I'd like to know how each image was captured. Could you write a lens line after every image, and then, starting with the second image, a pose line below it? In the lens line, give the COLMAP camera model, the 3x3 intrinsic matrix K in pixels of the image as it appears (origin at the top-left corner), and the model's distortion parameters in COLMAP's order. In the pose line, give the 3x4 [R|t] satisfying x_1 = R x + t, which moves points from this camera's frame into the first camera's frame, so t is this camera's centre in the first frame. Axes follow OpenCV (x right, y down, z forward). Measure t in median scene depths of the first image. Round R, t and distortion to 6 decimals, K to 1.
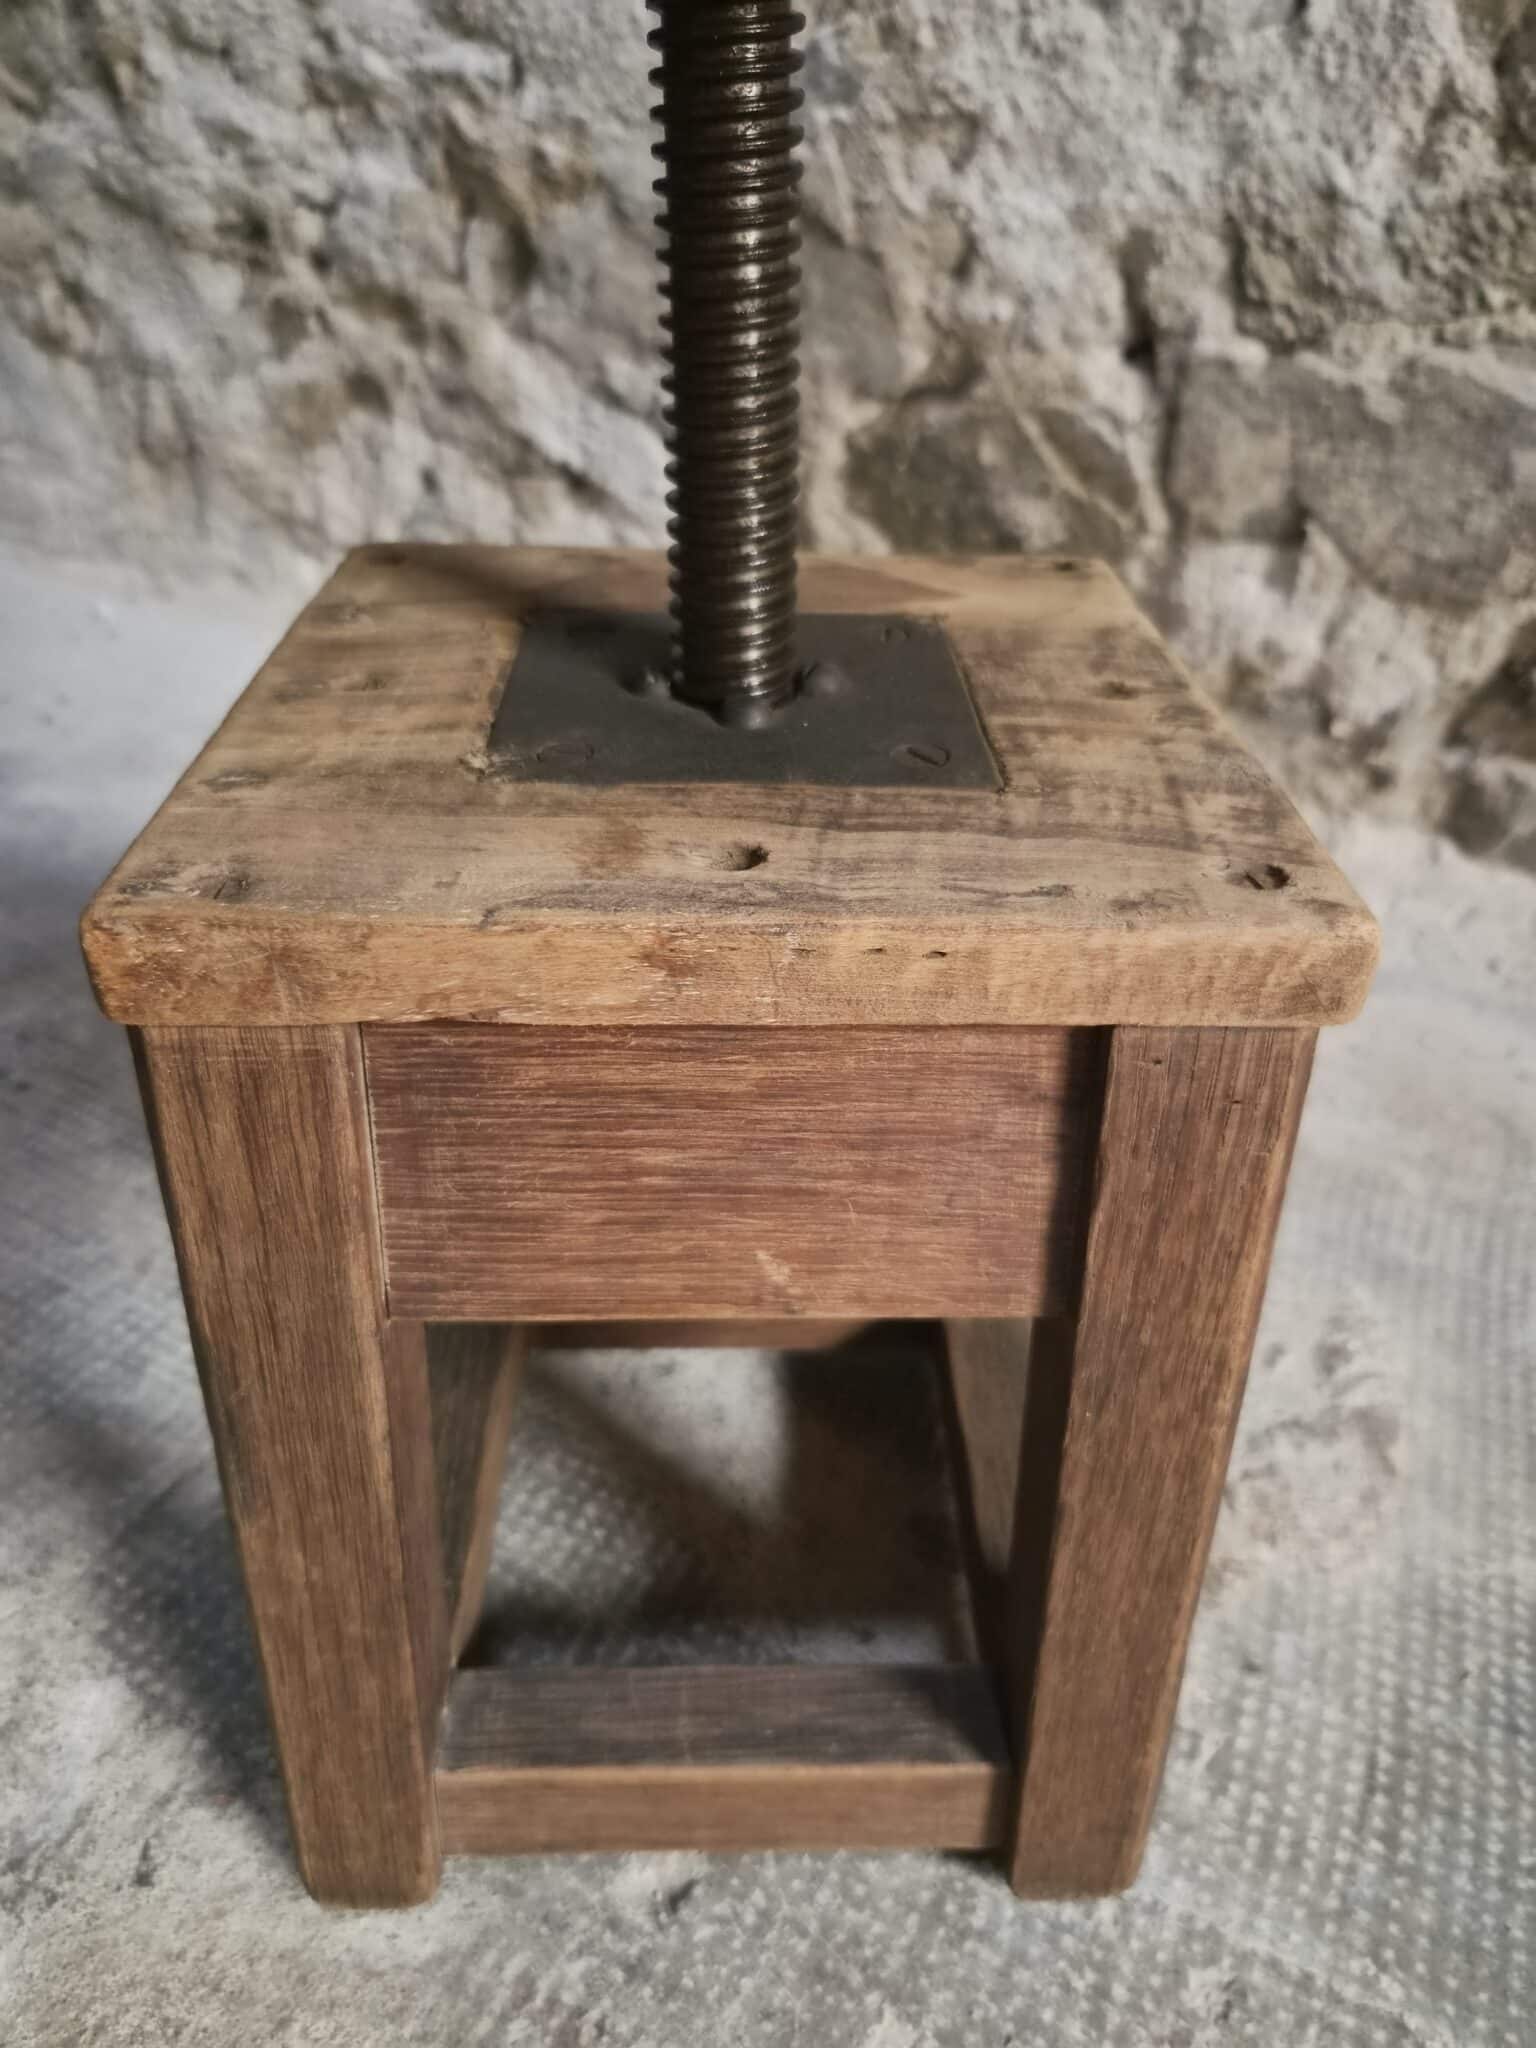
lens RADIAL K [[1422.2, 0, 783.0], [0, 1422.2, 1038.6], [0, 0, 1]] dist [0.028633, -0.038043]
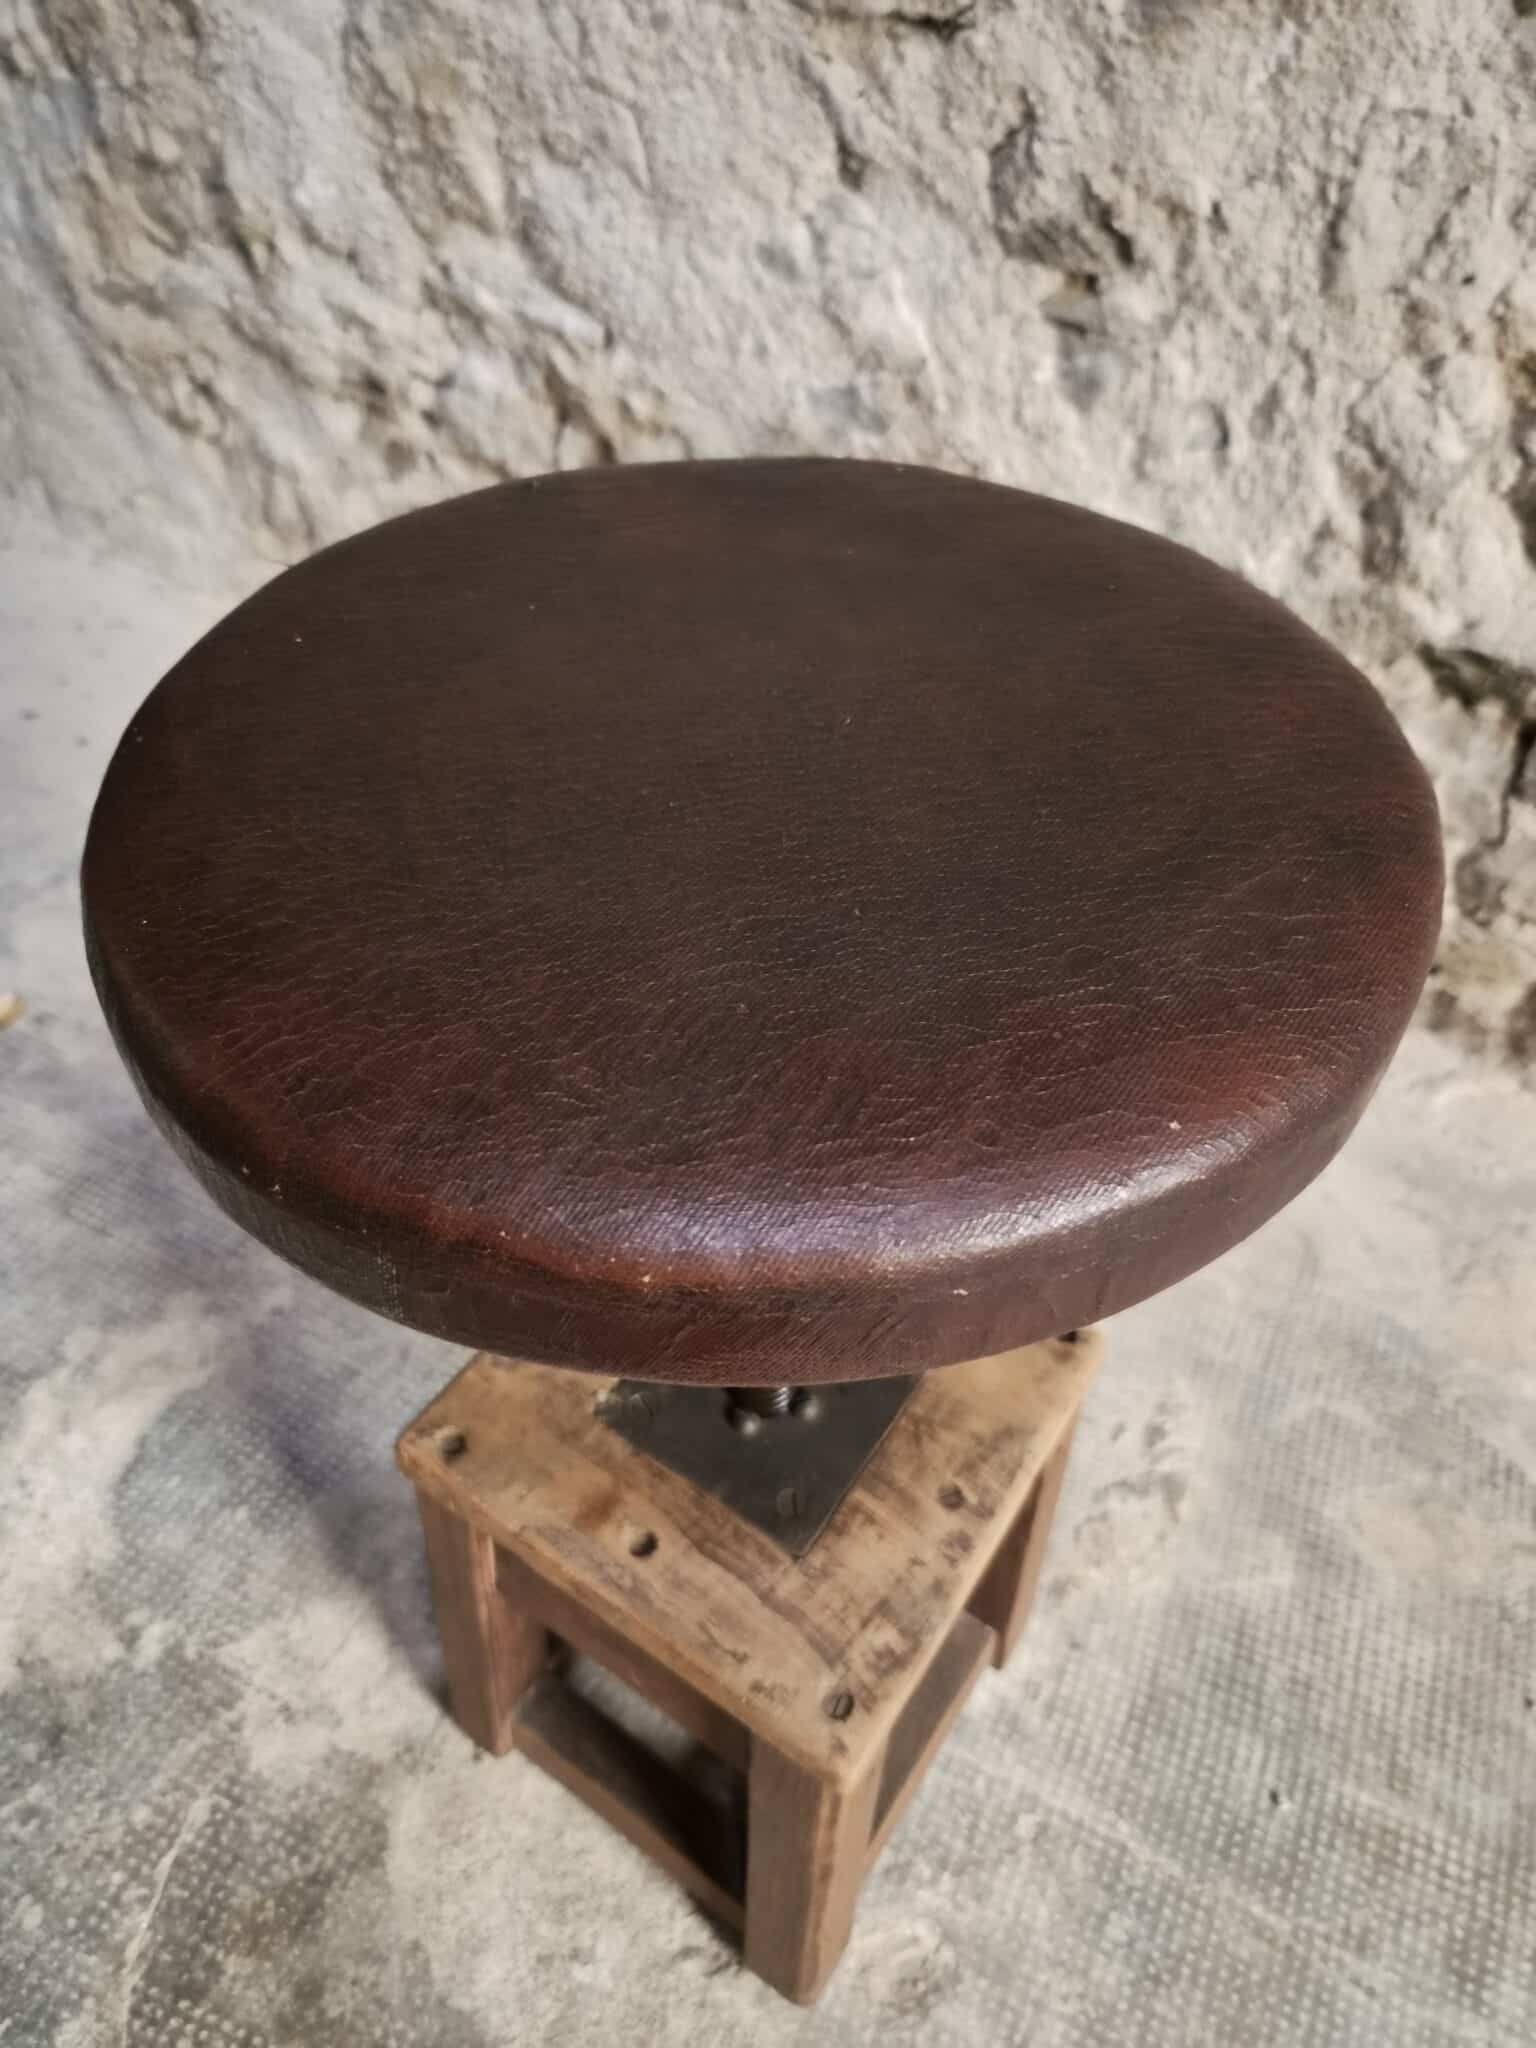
lens RADIAL K [[1410.3, 0, 777.9], [0, 1410.3, 1031.3], [0, 0, 1]] dist [0.042877, -0.044874]
pose [[0.999808, 0.019078, -0.004549, -0.031751], [-0.017796, 0.979958, 0.198406, -0.427217], [0.008243, -0.198287, 0.980109, -0.381640]]
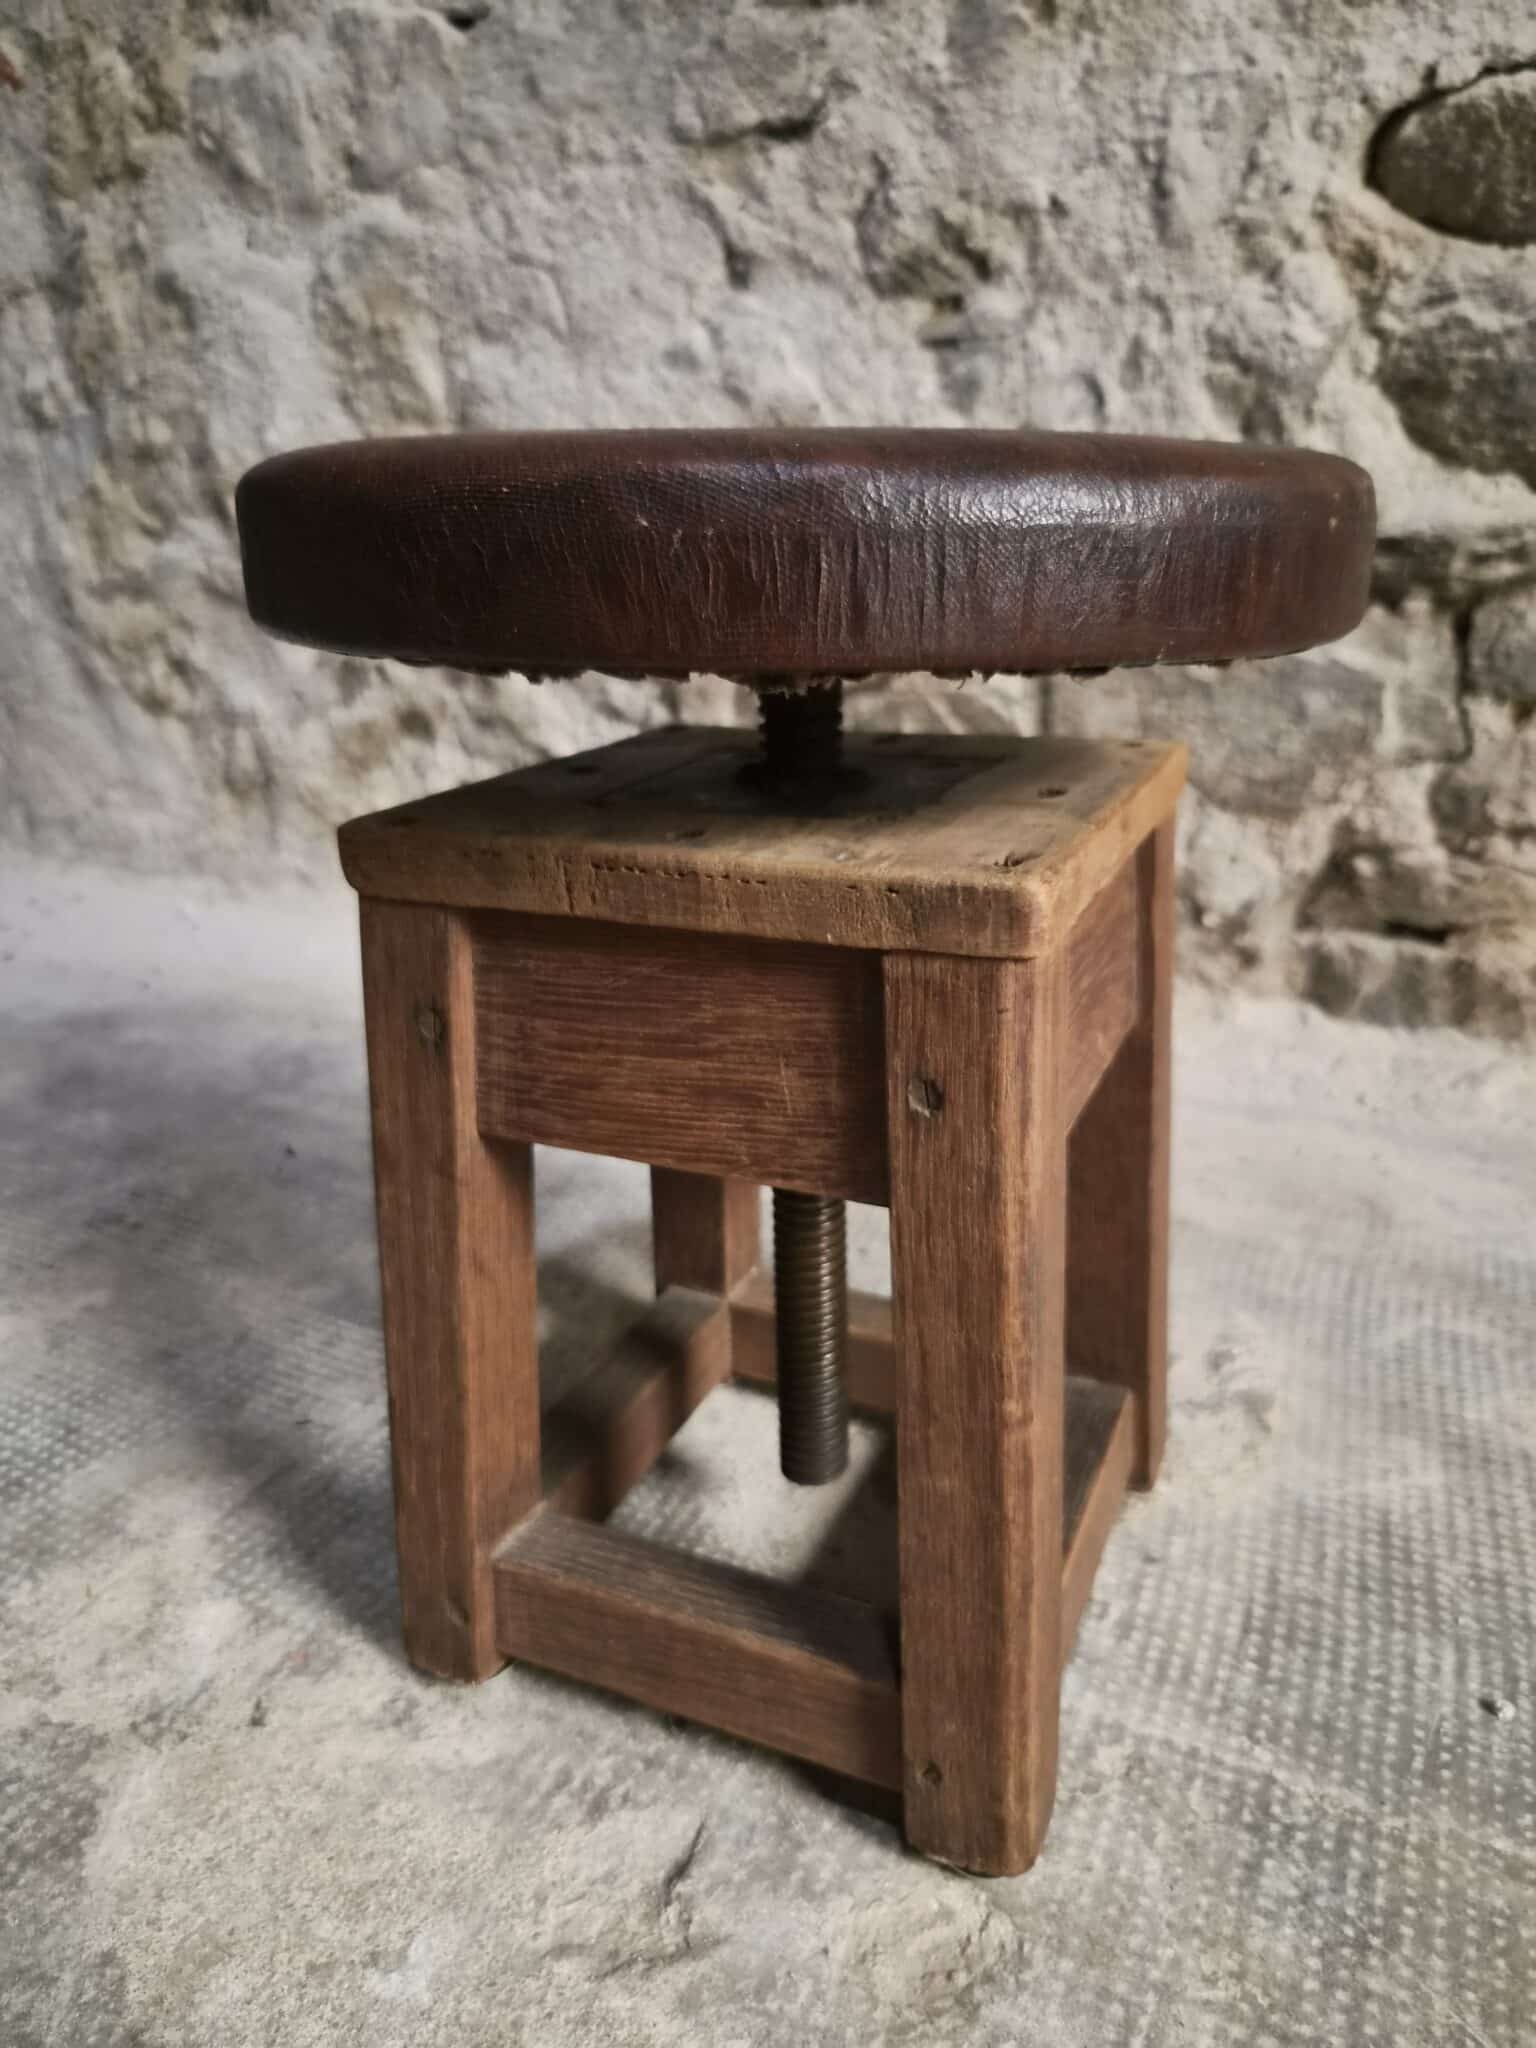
lens RADIAL K [[1414.6, 0, 772.9], [0, 1414.6, 1030.3], [0, 0, 1]] dist [0.039619, -0.043984]
pose [[0.998867, -0.047184, -0.006148, 0.021599], [0.044258, 0.968743, -0.244086, 0.186810], [0.017473, 0.243538, 0.969734, -0.197402]]
